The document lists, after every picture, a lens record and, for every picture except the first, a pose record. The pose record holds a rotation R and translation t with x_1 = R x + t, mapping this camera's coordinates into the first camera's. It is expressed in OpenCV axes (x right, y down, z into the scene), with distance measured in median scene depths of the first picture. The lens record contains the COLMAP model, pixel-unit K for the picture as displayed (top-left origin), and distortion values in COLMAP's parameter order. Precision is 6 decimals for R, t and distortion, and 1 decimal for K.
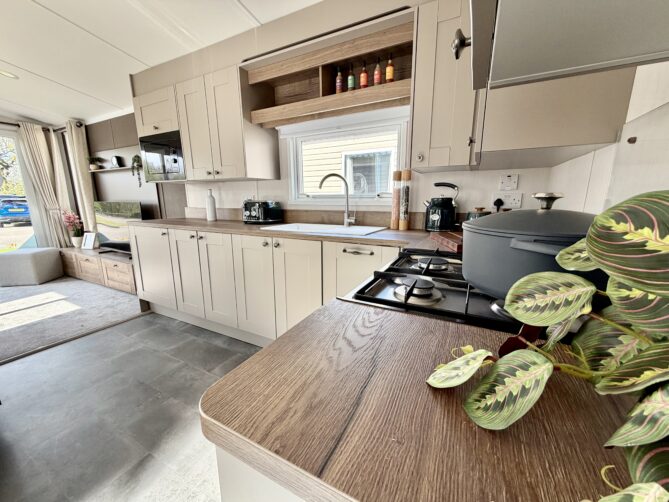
lens RADIAL K [[266.1, 0, 334.2], [0, 266.1, 251.6], [0, 0, 1]] dist [0.000931, -0.000115]
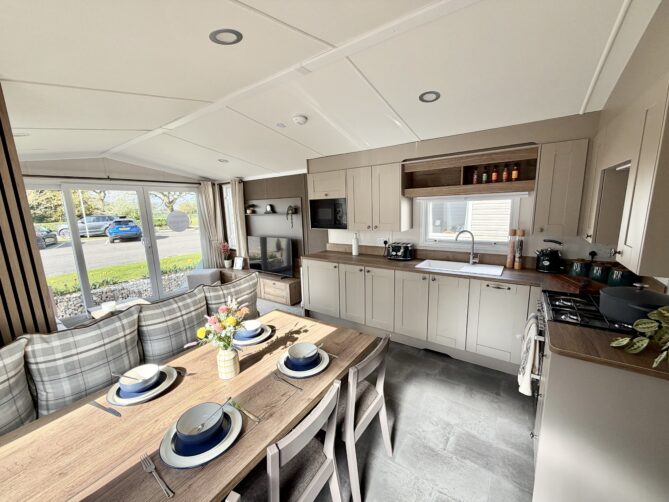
lens RADIAL K [[266.1, 0, 334.2], [0, 266.1, 251.6], [0, 0, 1]] dist [0.000931, -0.000115]
pose [[0.990825, -0.006005, -0.135017, -0.514048], [0.002541, 0.999664, -0.025815, -0.131312], [0.135126, 0.025235, 0.990507, -0.566637]]
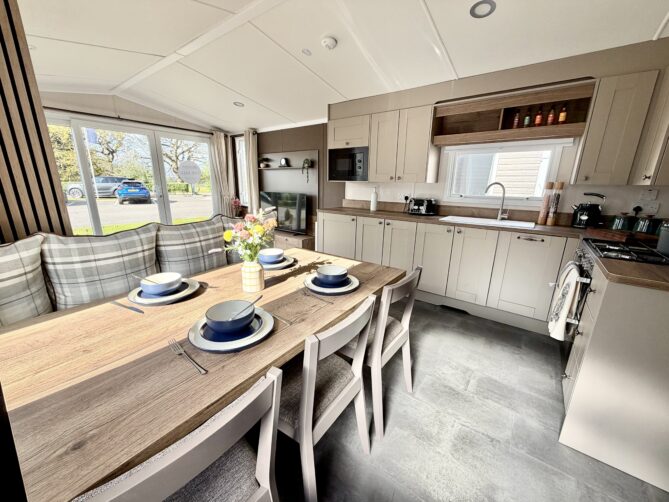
lens RADIAL K [[266.1, 0, 334.2], [0, 266.1, 251.6], [0, 0, 1]] dist [0.000931, -0.000115]
pose [[0.986486, 0.059306, -0.152736, -0.590951], [-0.050793, 0.996962, 0.059047, 0.030237], [0.155774, -0.050491, 0.986501, -0.519352]]
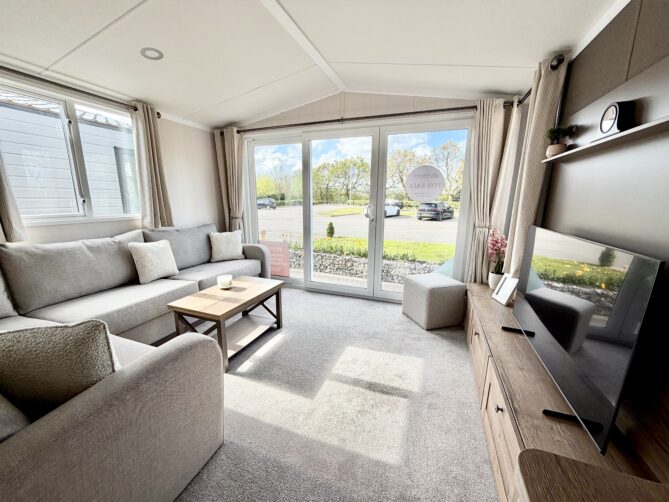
lens RADIAL K [[266.1, 0, 334.2], [0, 266.1, 251.6], [0, 0, 1]] dist [0.000931, -0.000115]
pose [[0.116677, 0.202269, -0.972355, -0.865375], [-0.205684, 0.962737, 0.175588, -0.284521], [0.971638, 0.179511, 0.153932, 1.096596]]
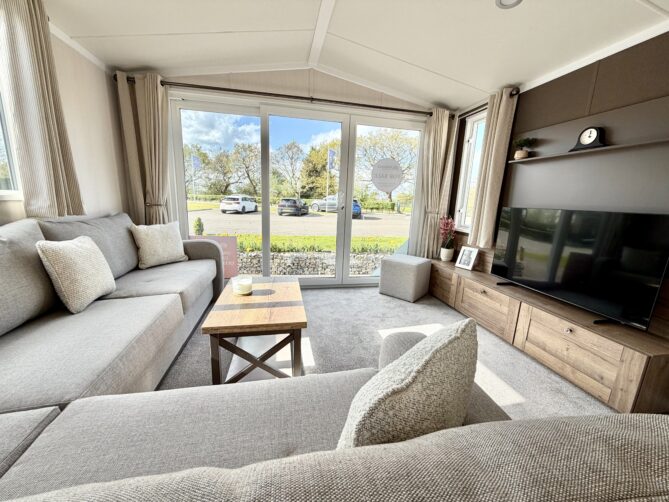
lens RADIAL K [[266.1, 0, 334.2], [0, 266.1, 251.6], [0, 0, 1]] dist [0.000931, -0.000115]
pose [[0.635276, 0.180237, -0.750959, -1.214620], [-0.195290, 0.978274, 0.069588, -0.075296], [0.747186, 0.102447, 0.656672, 0.465851]]
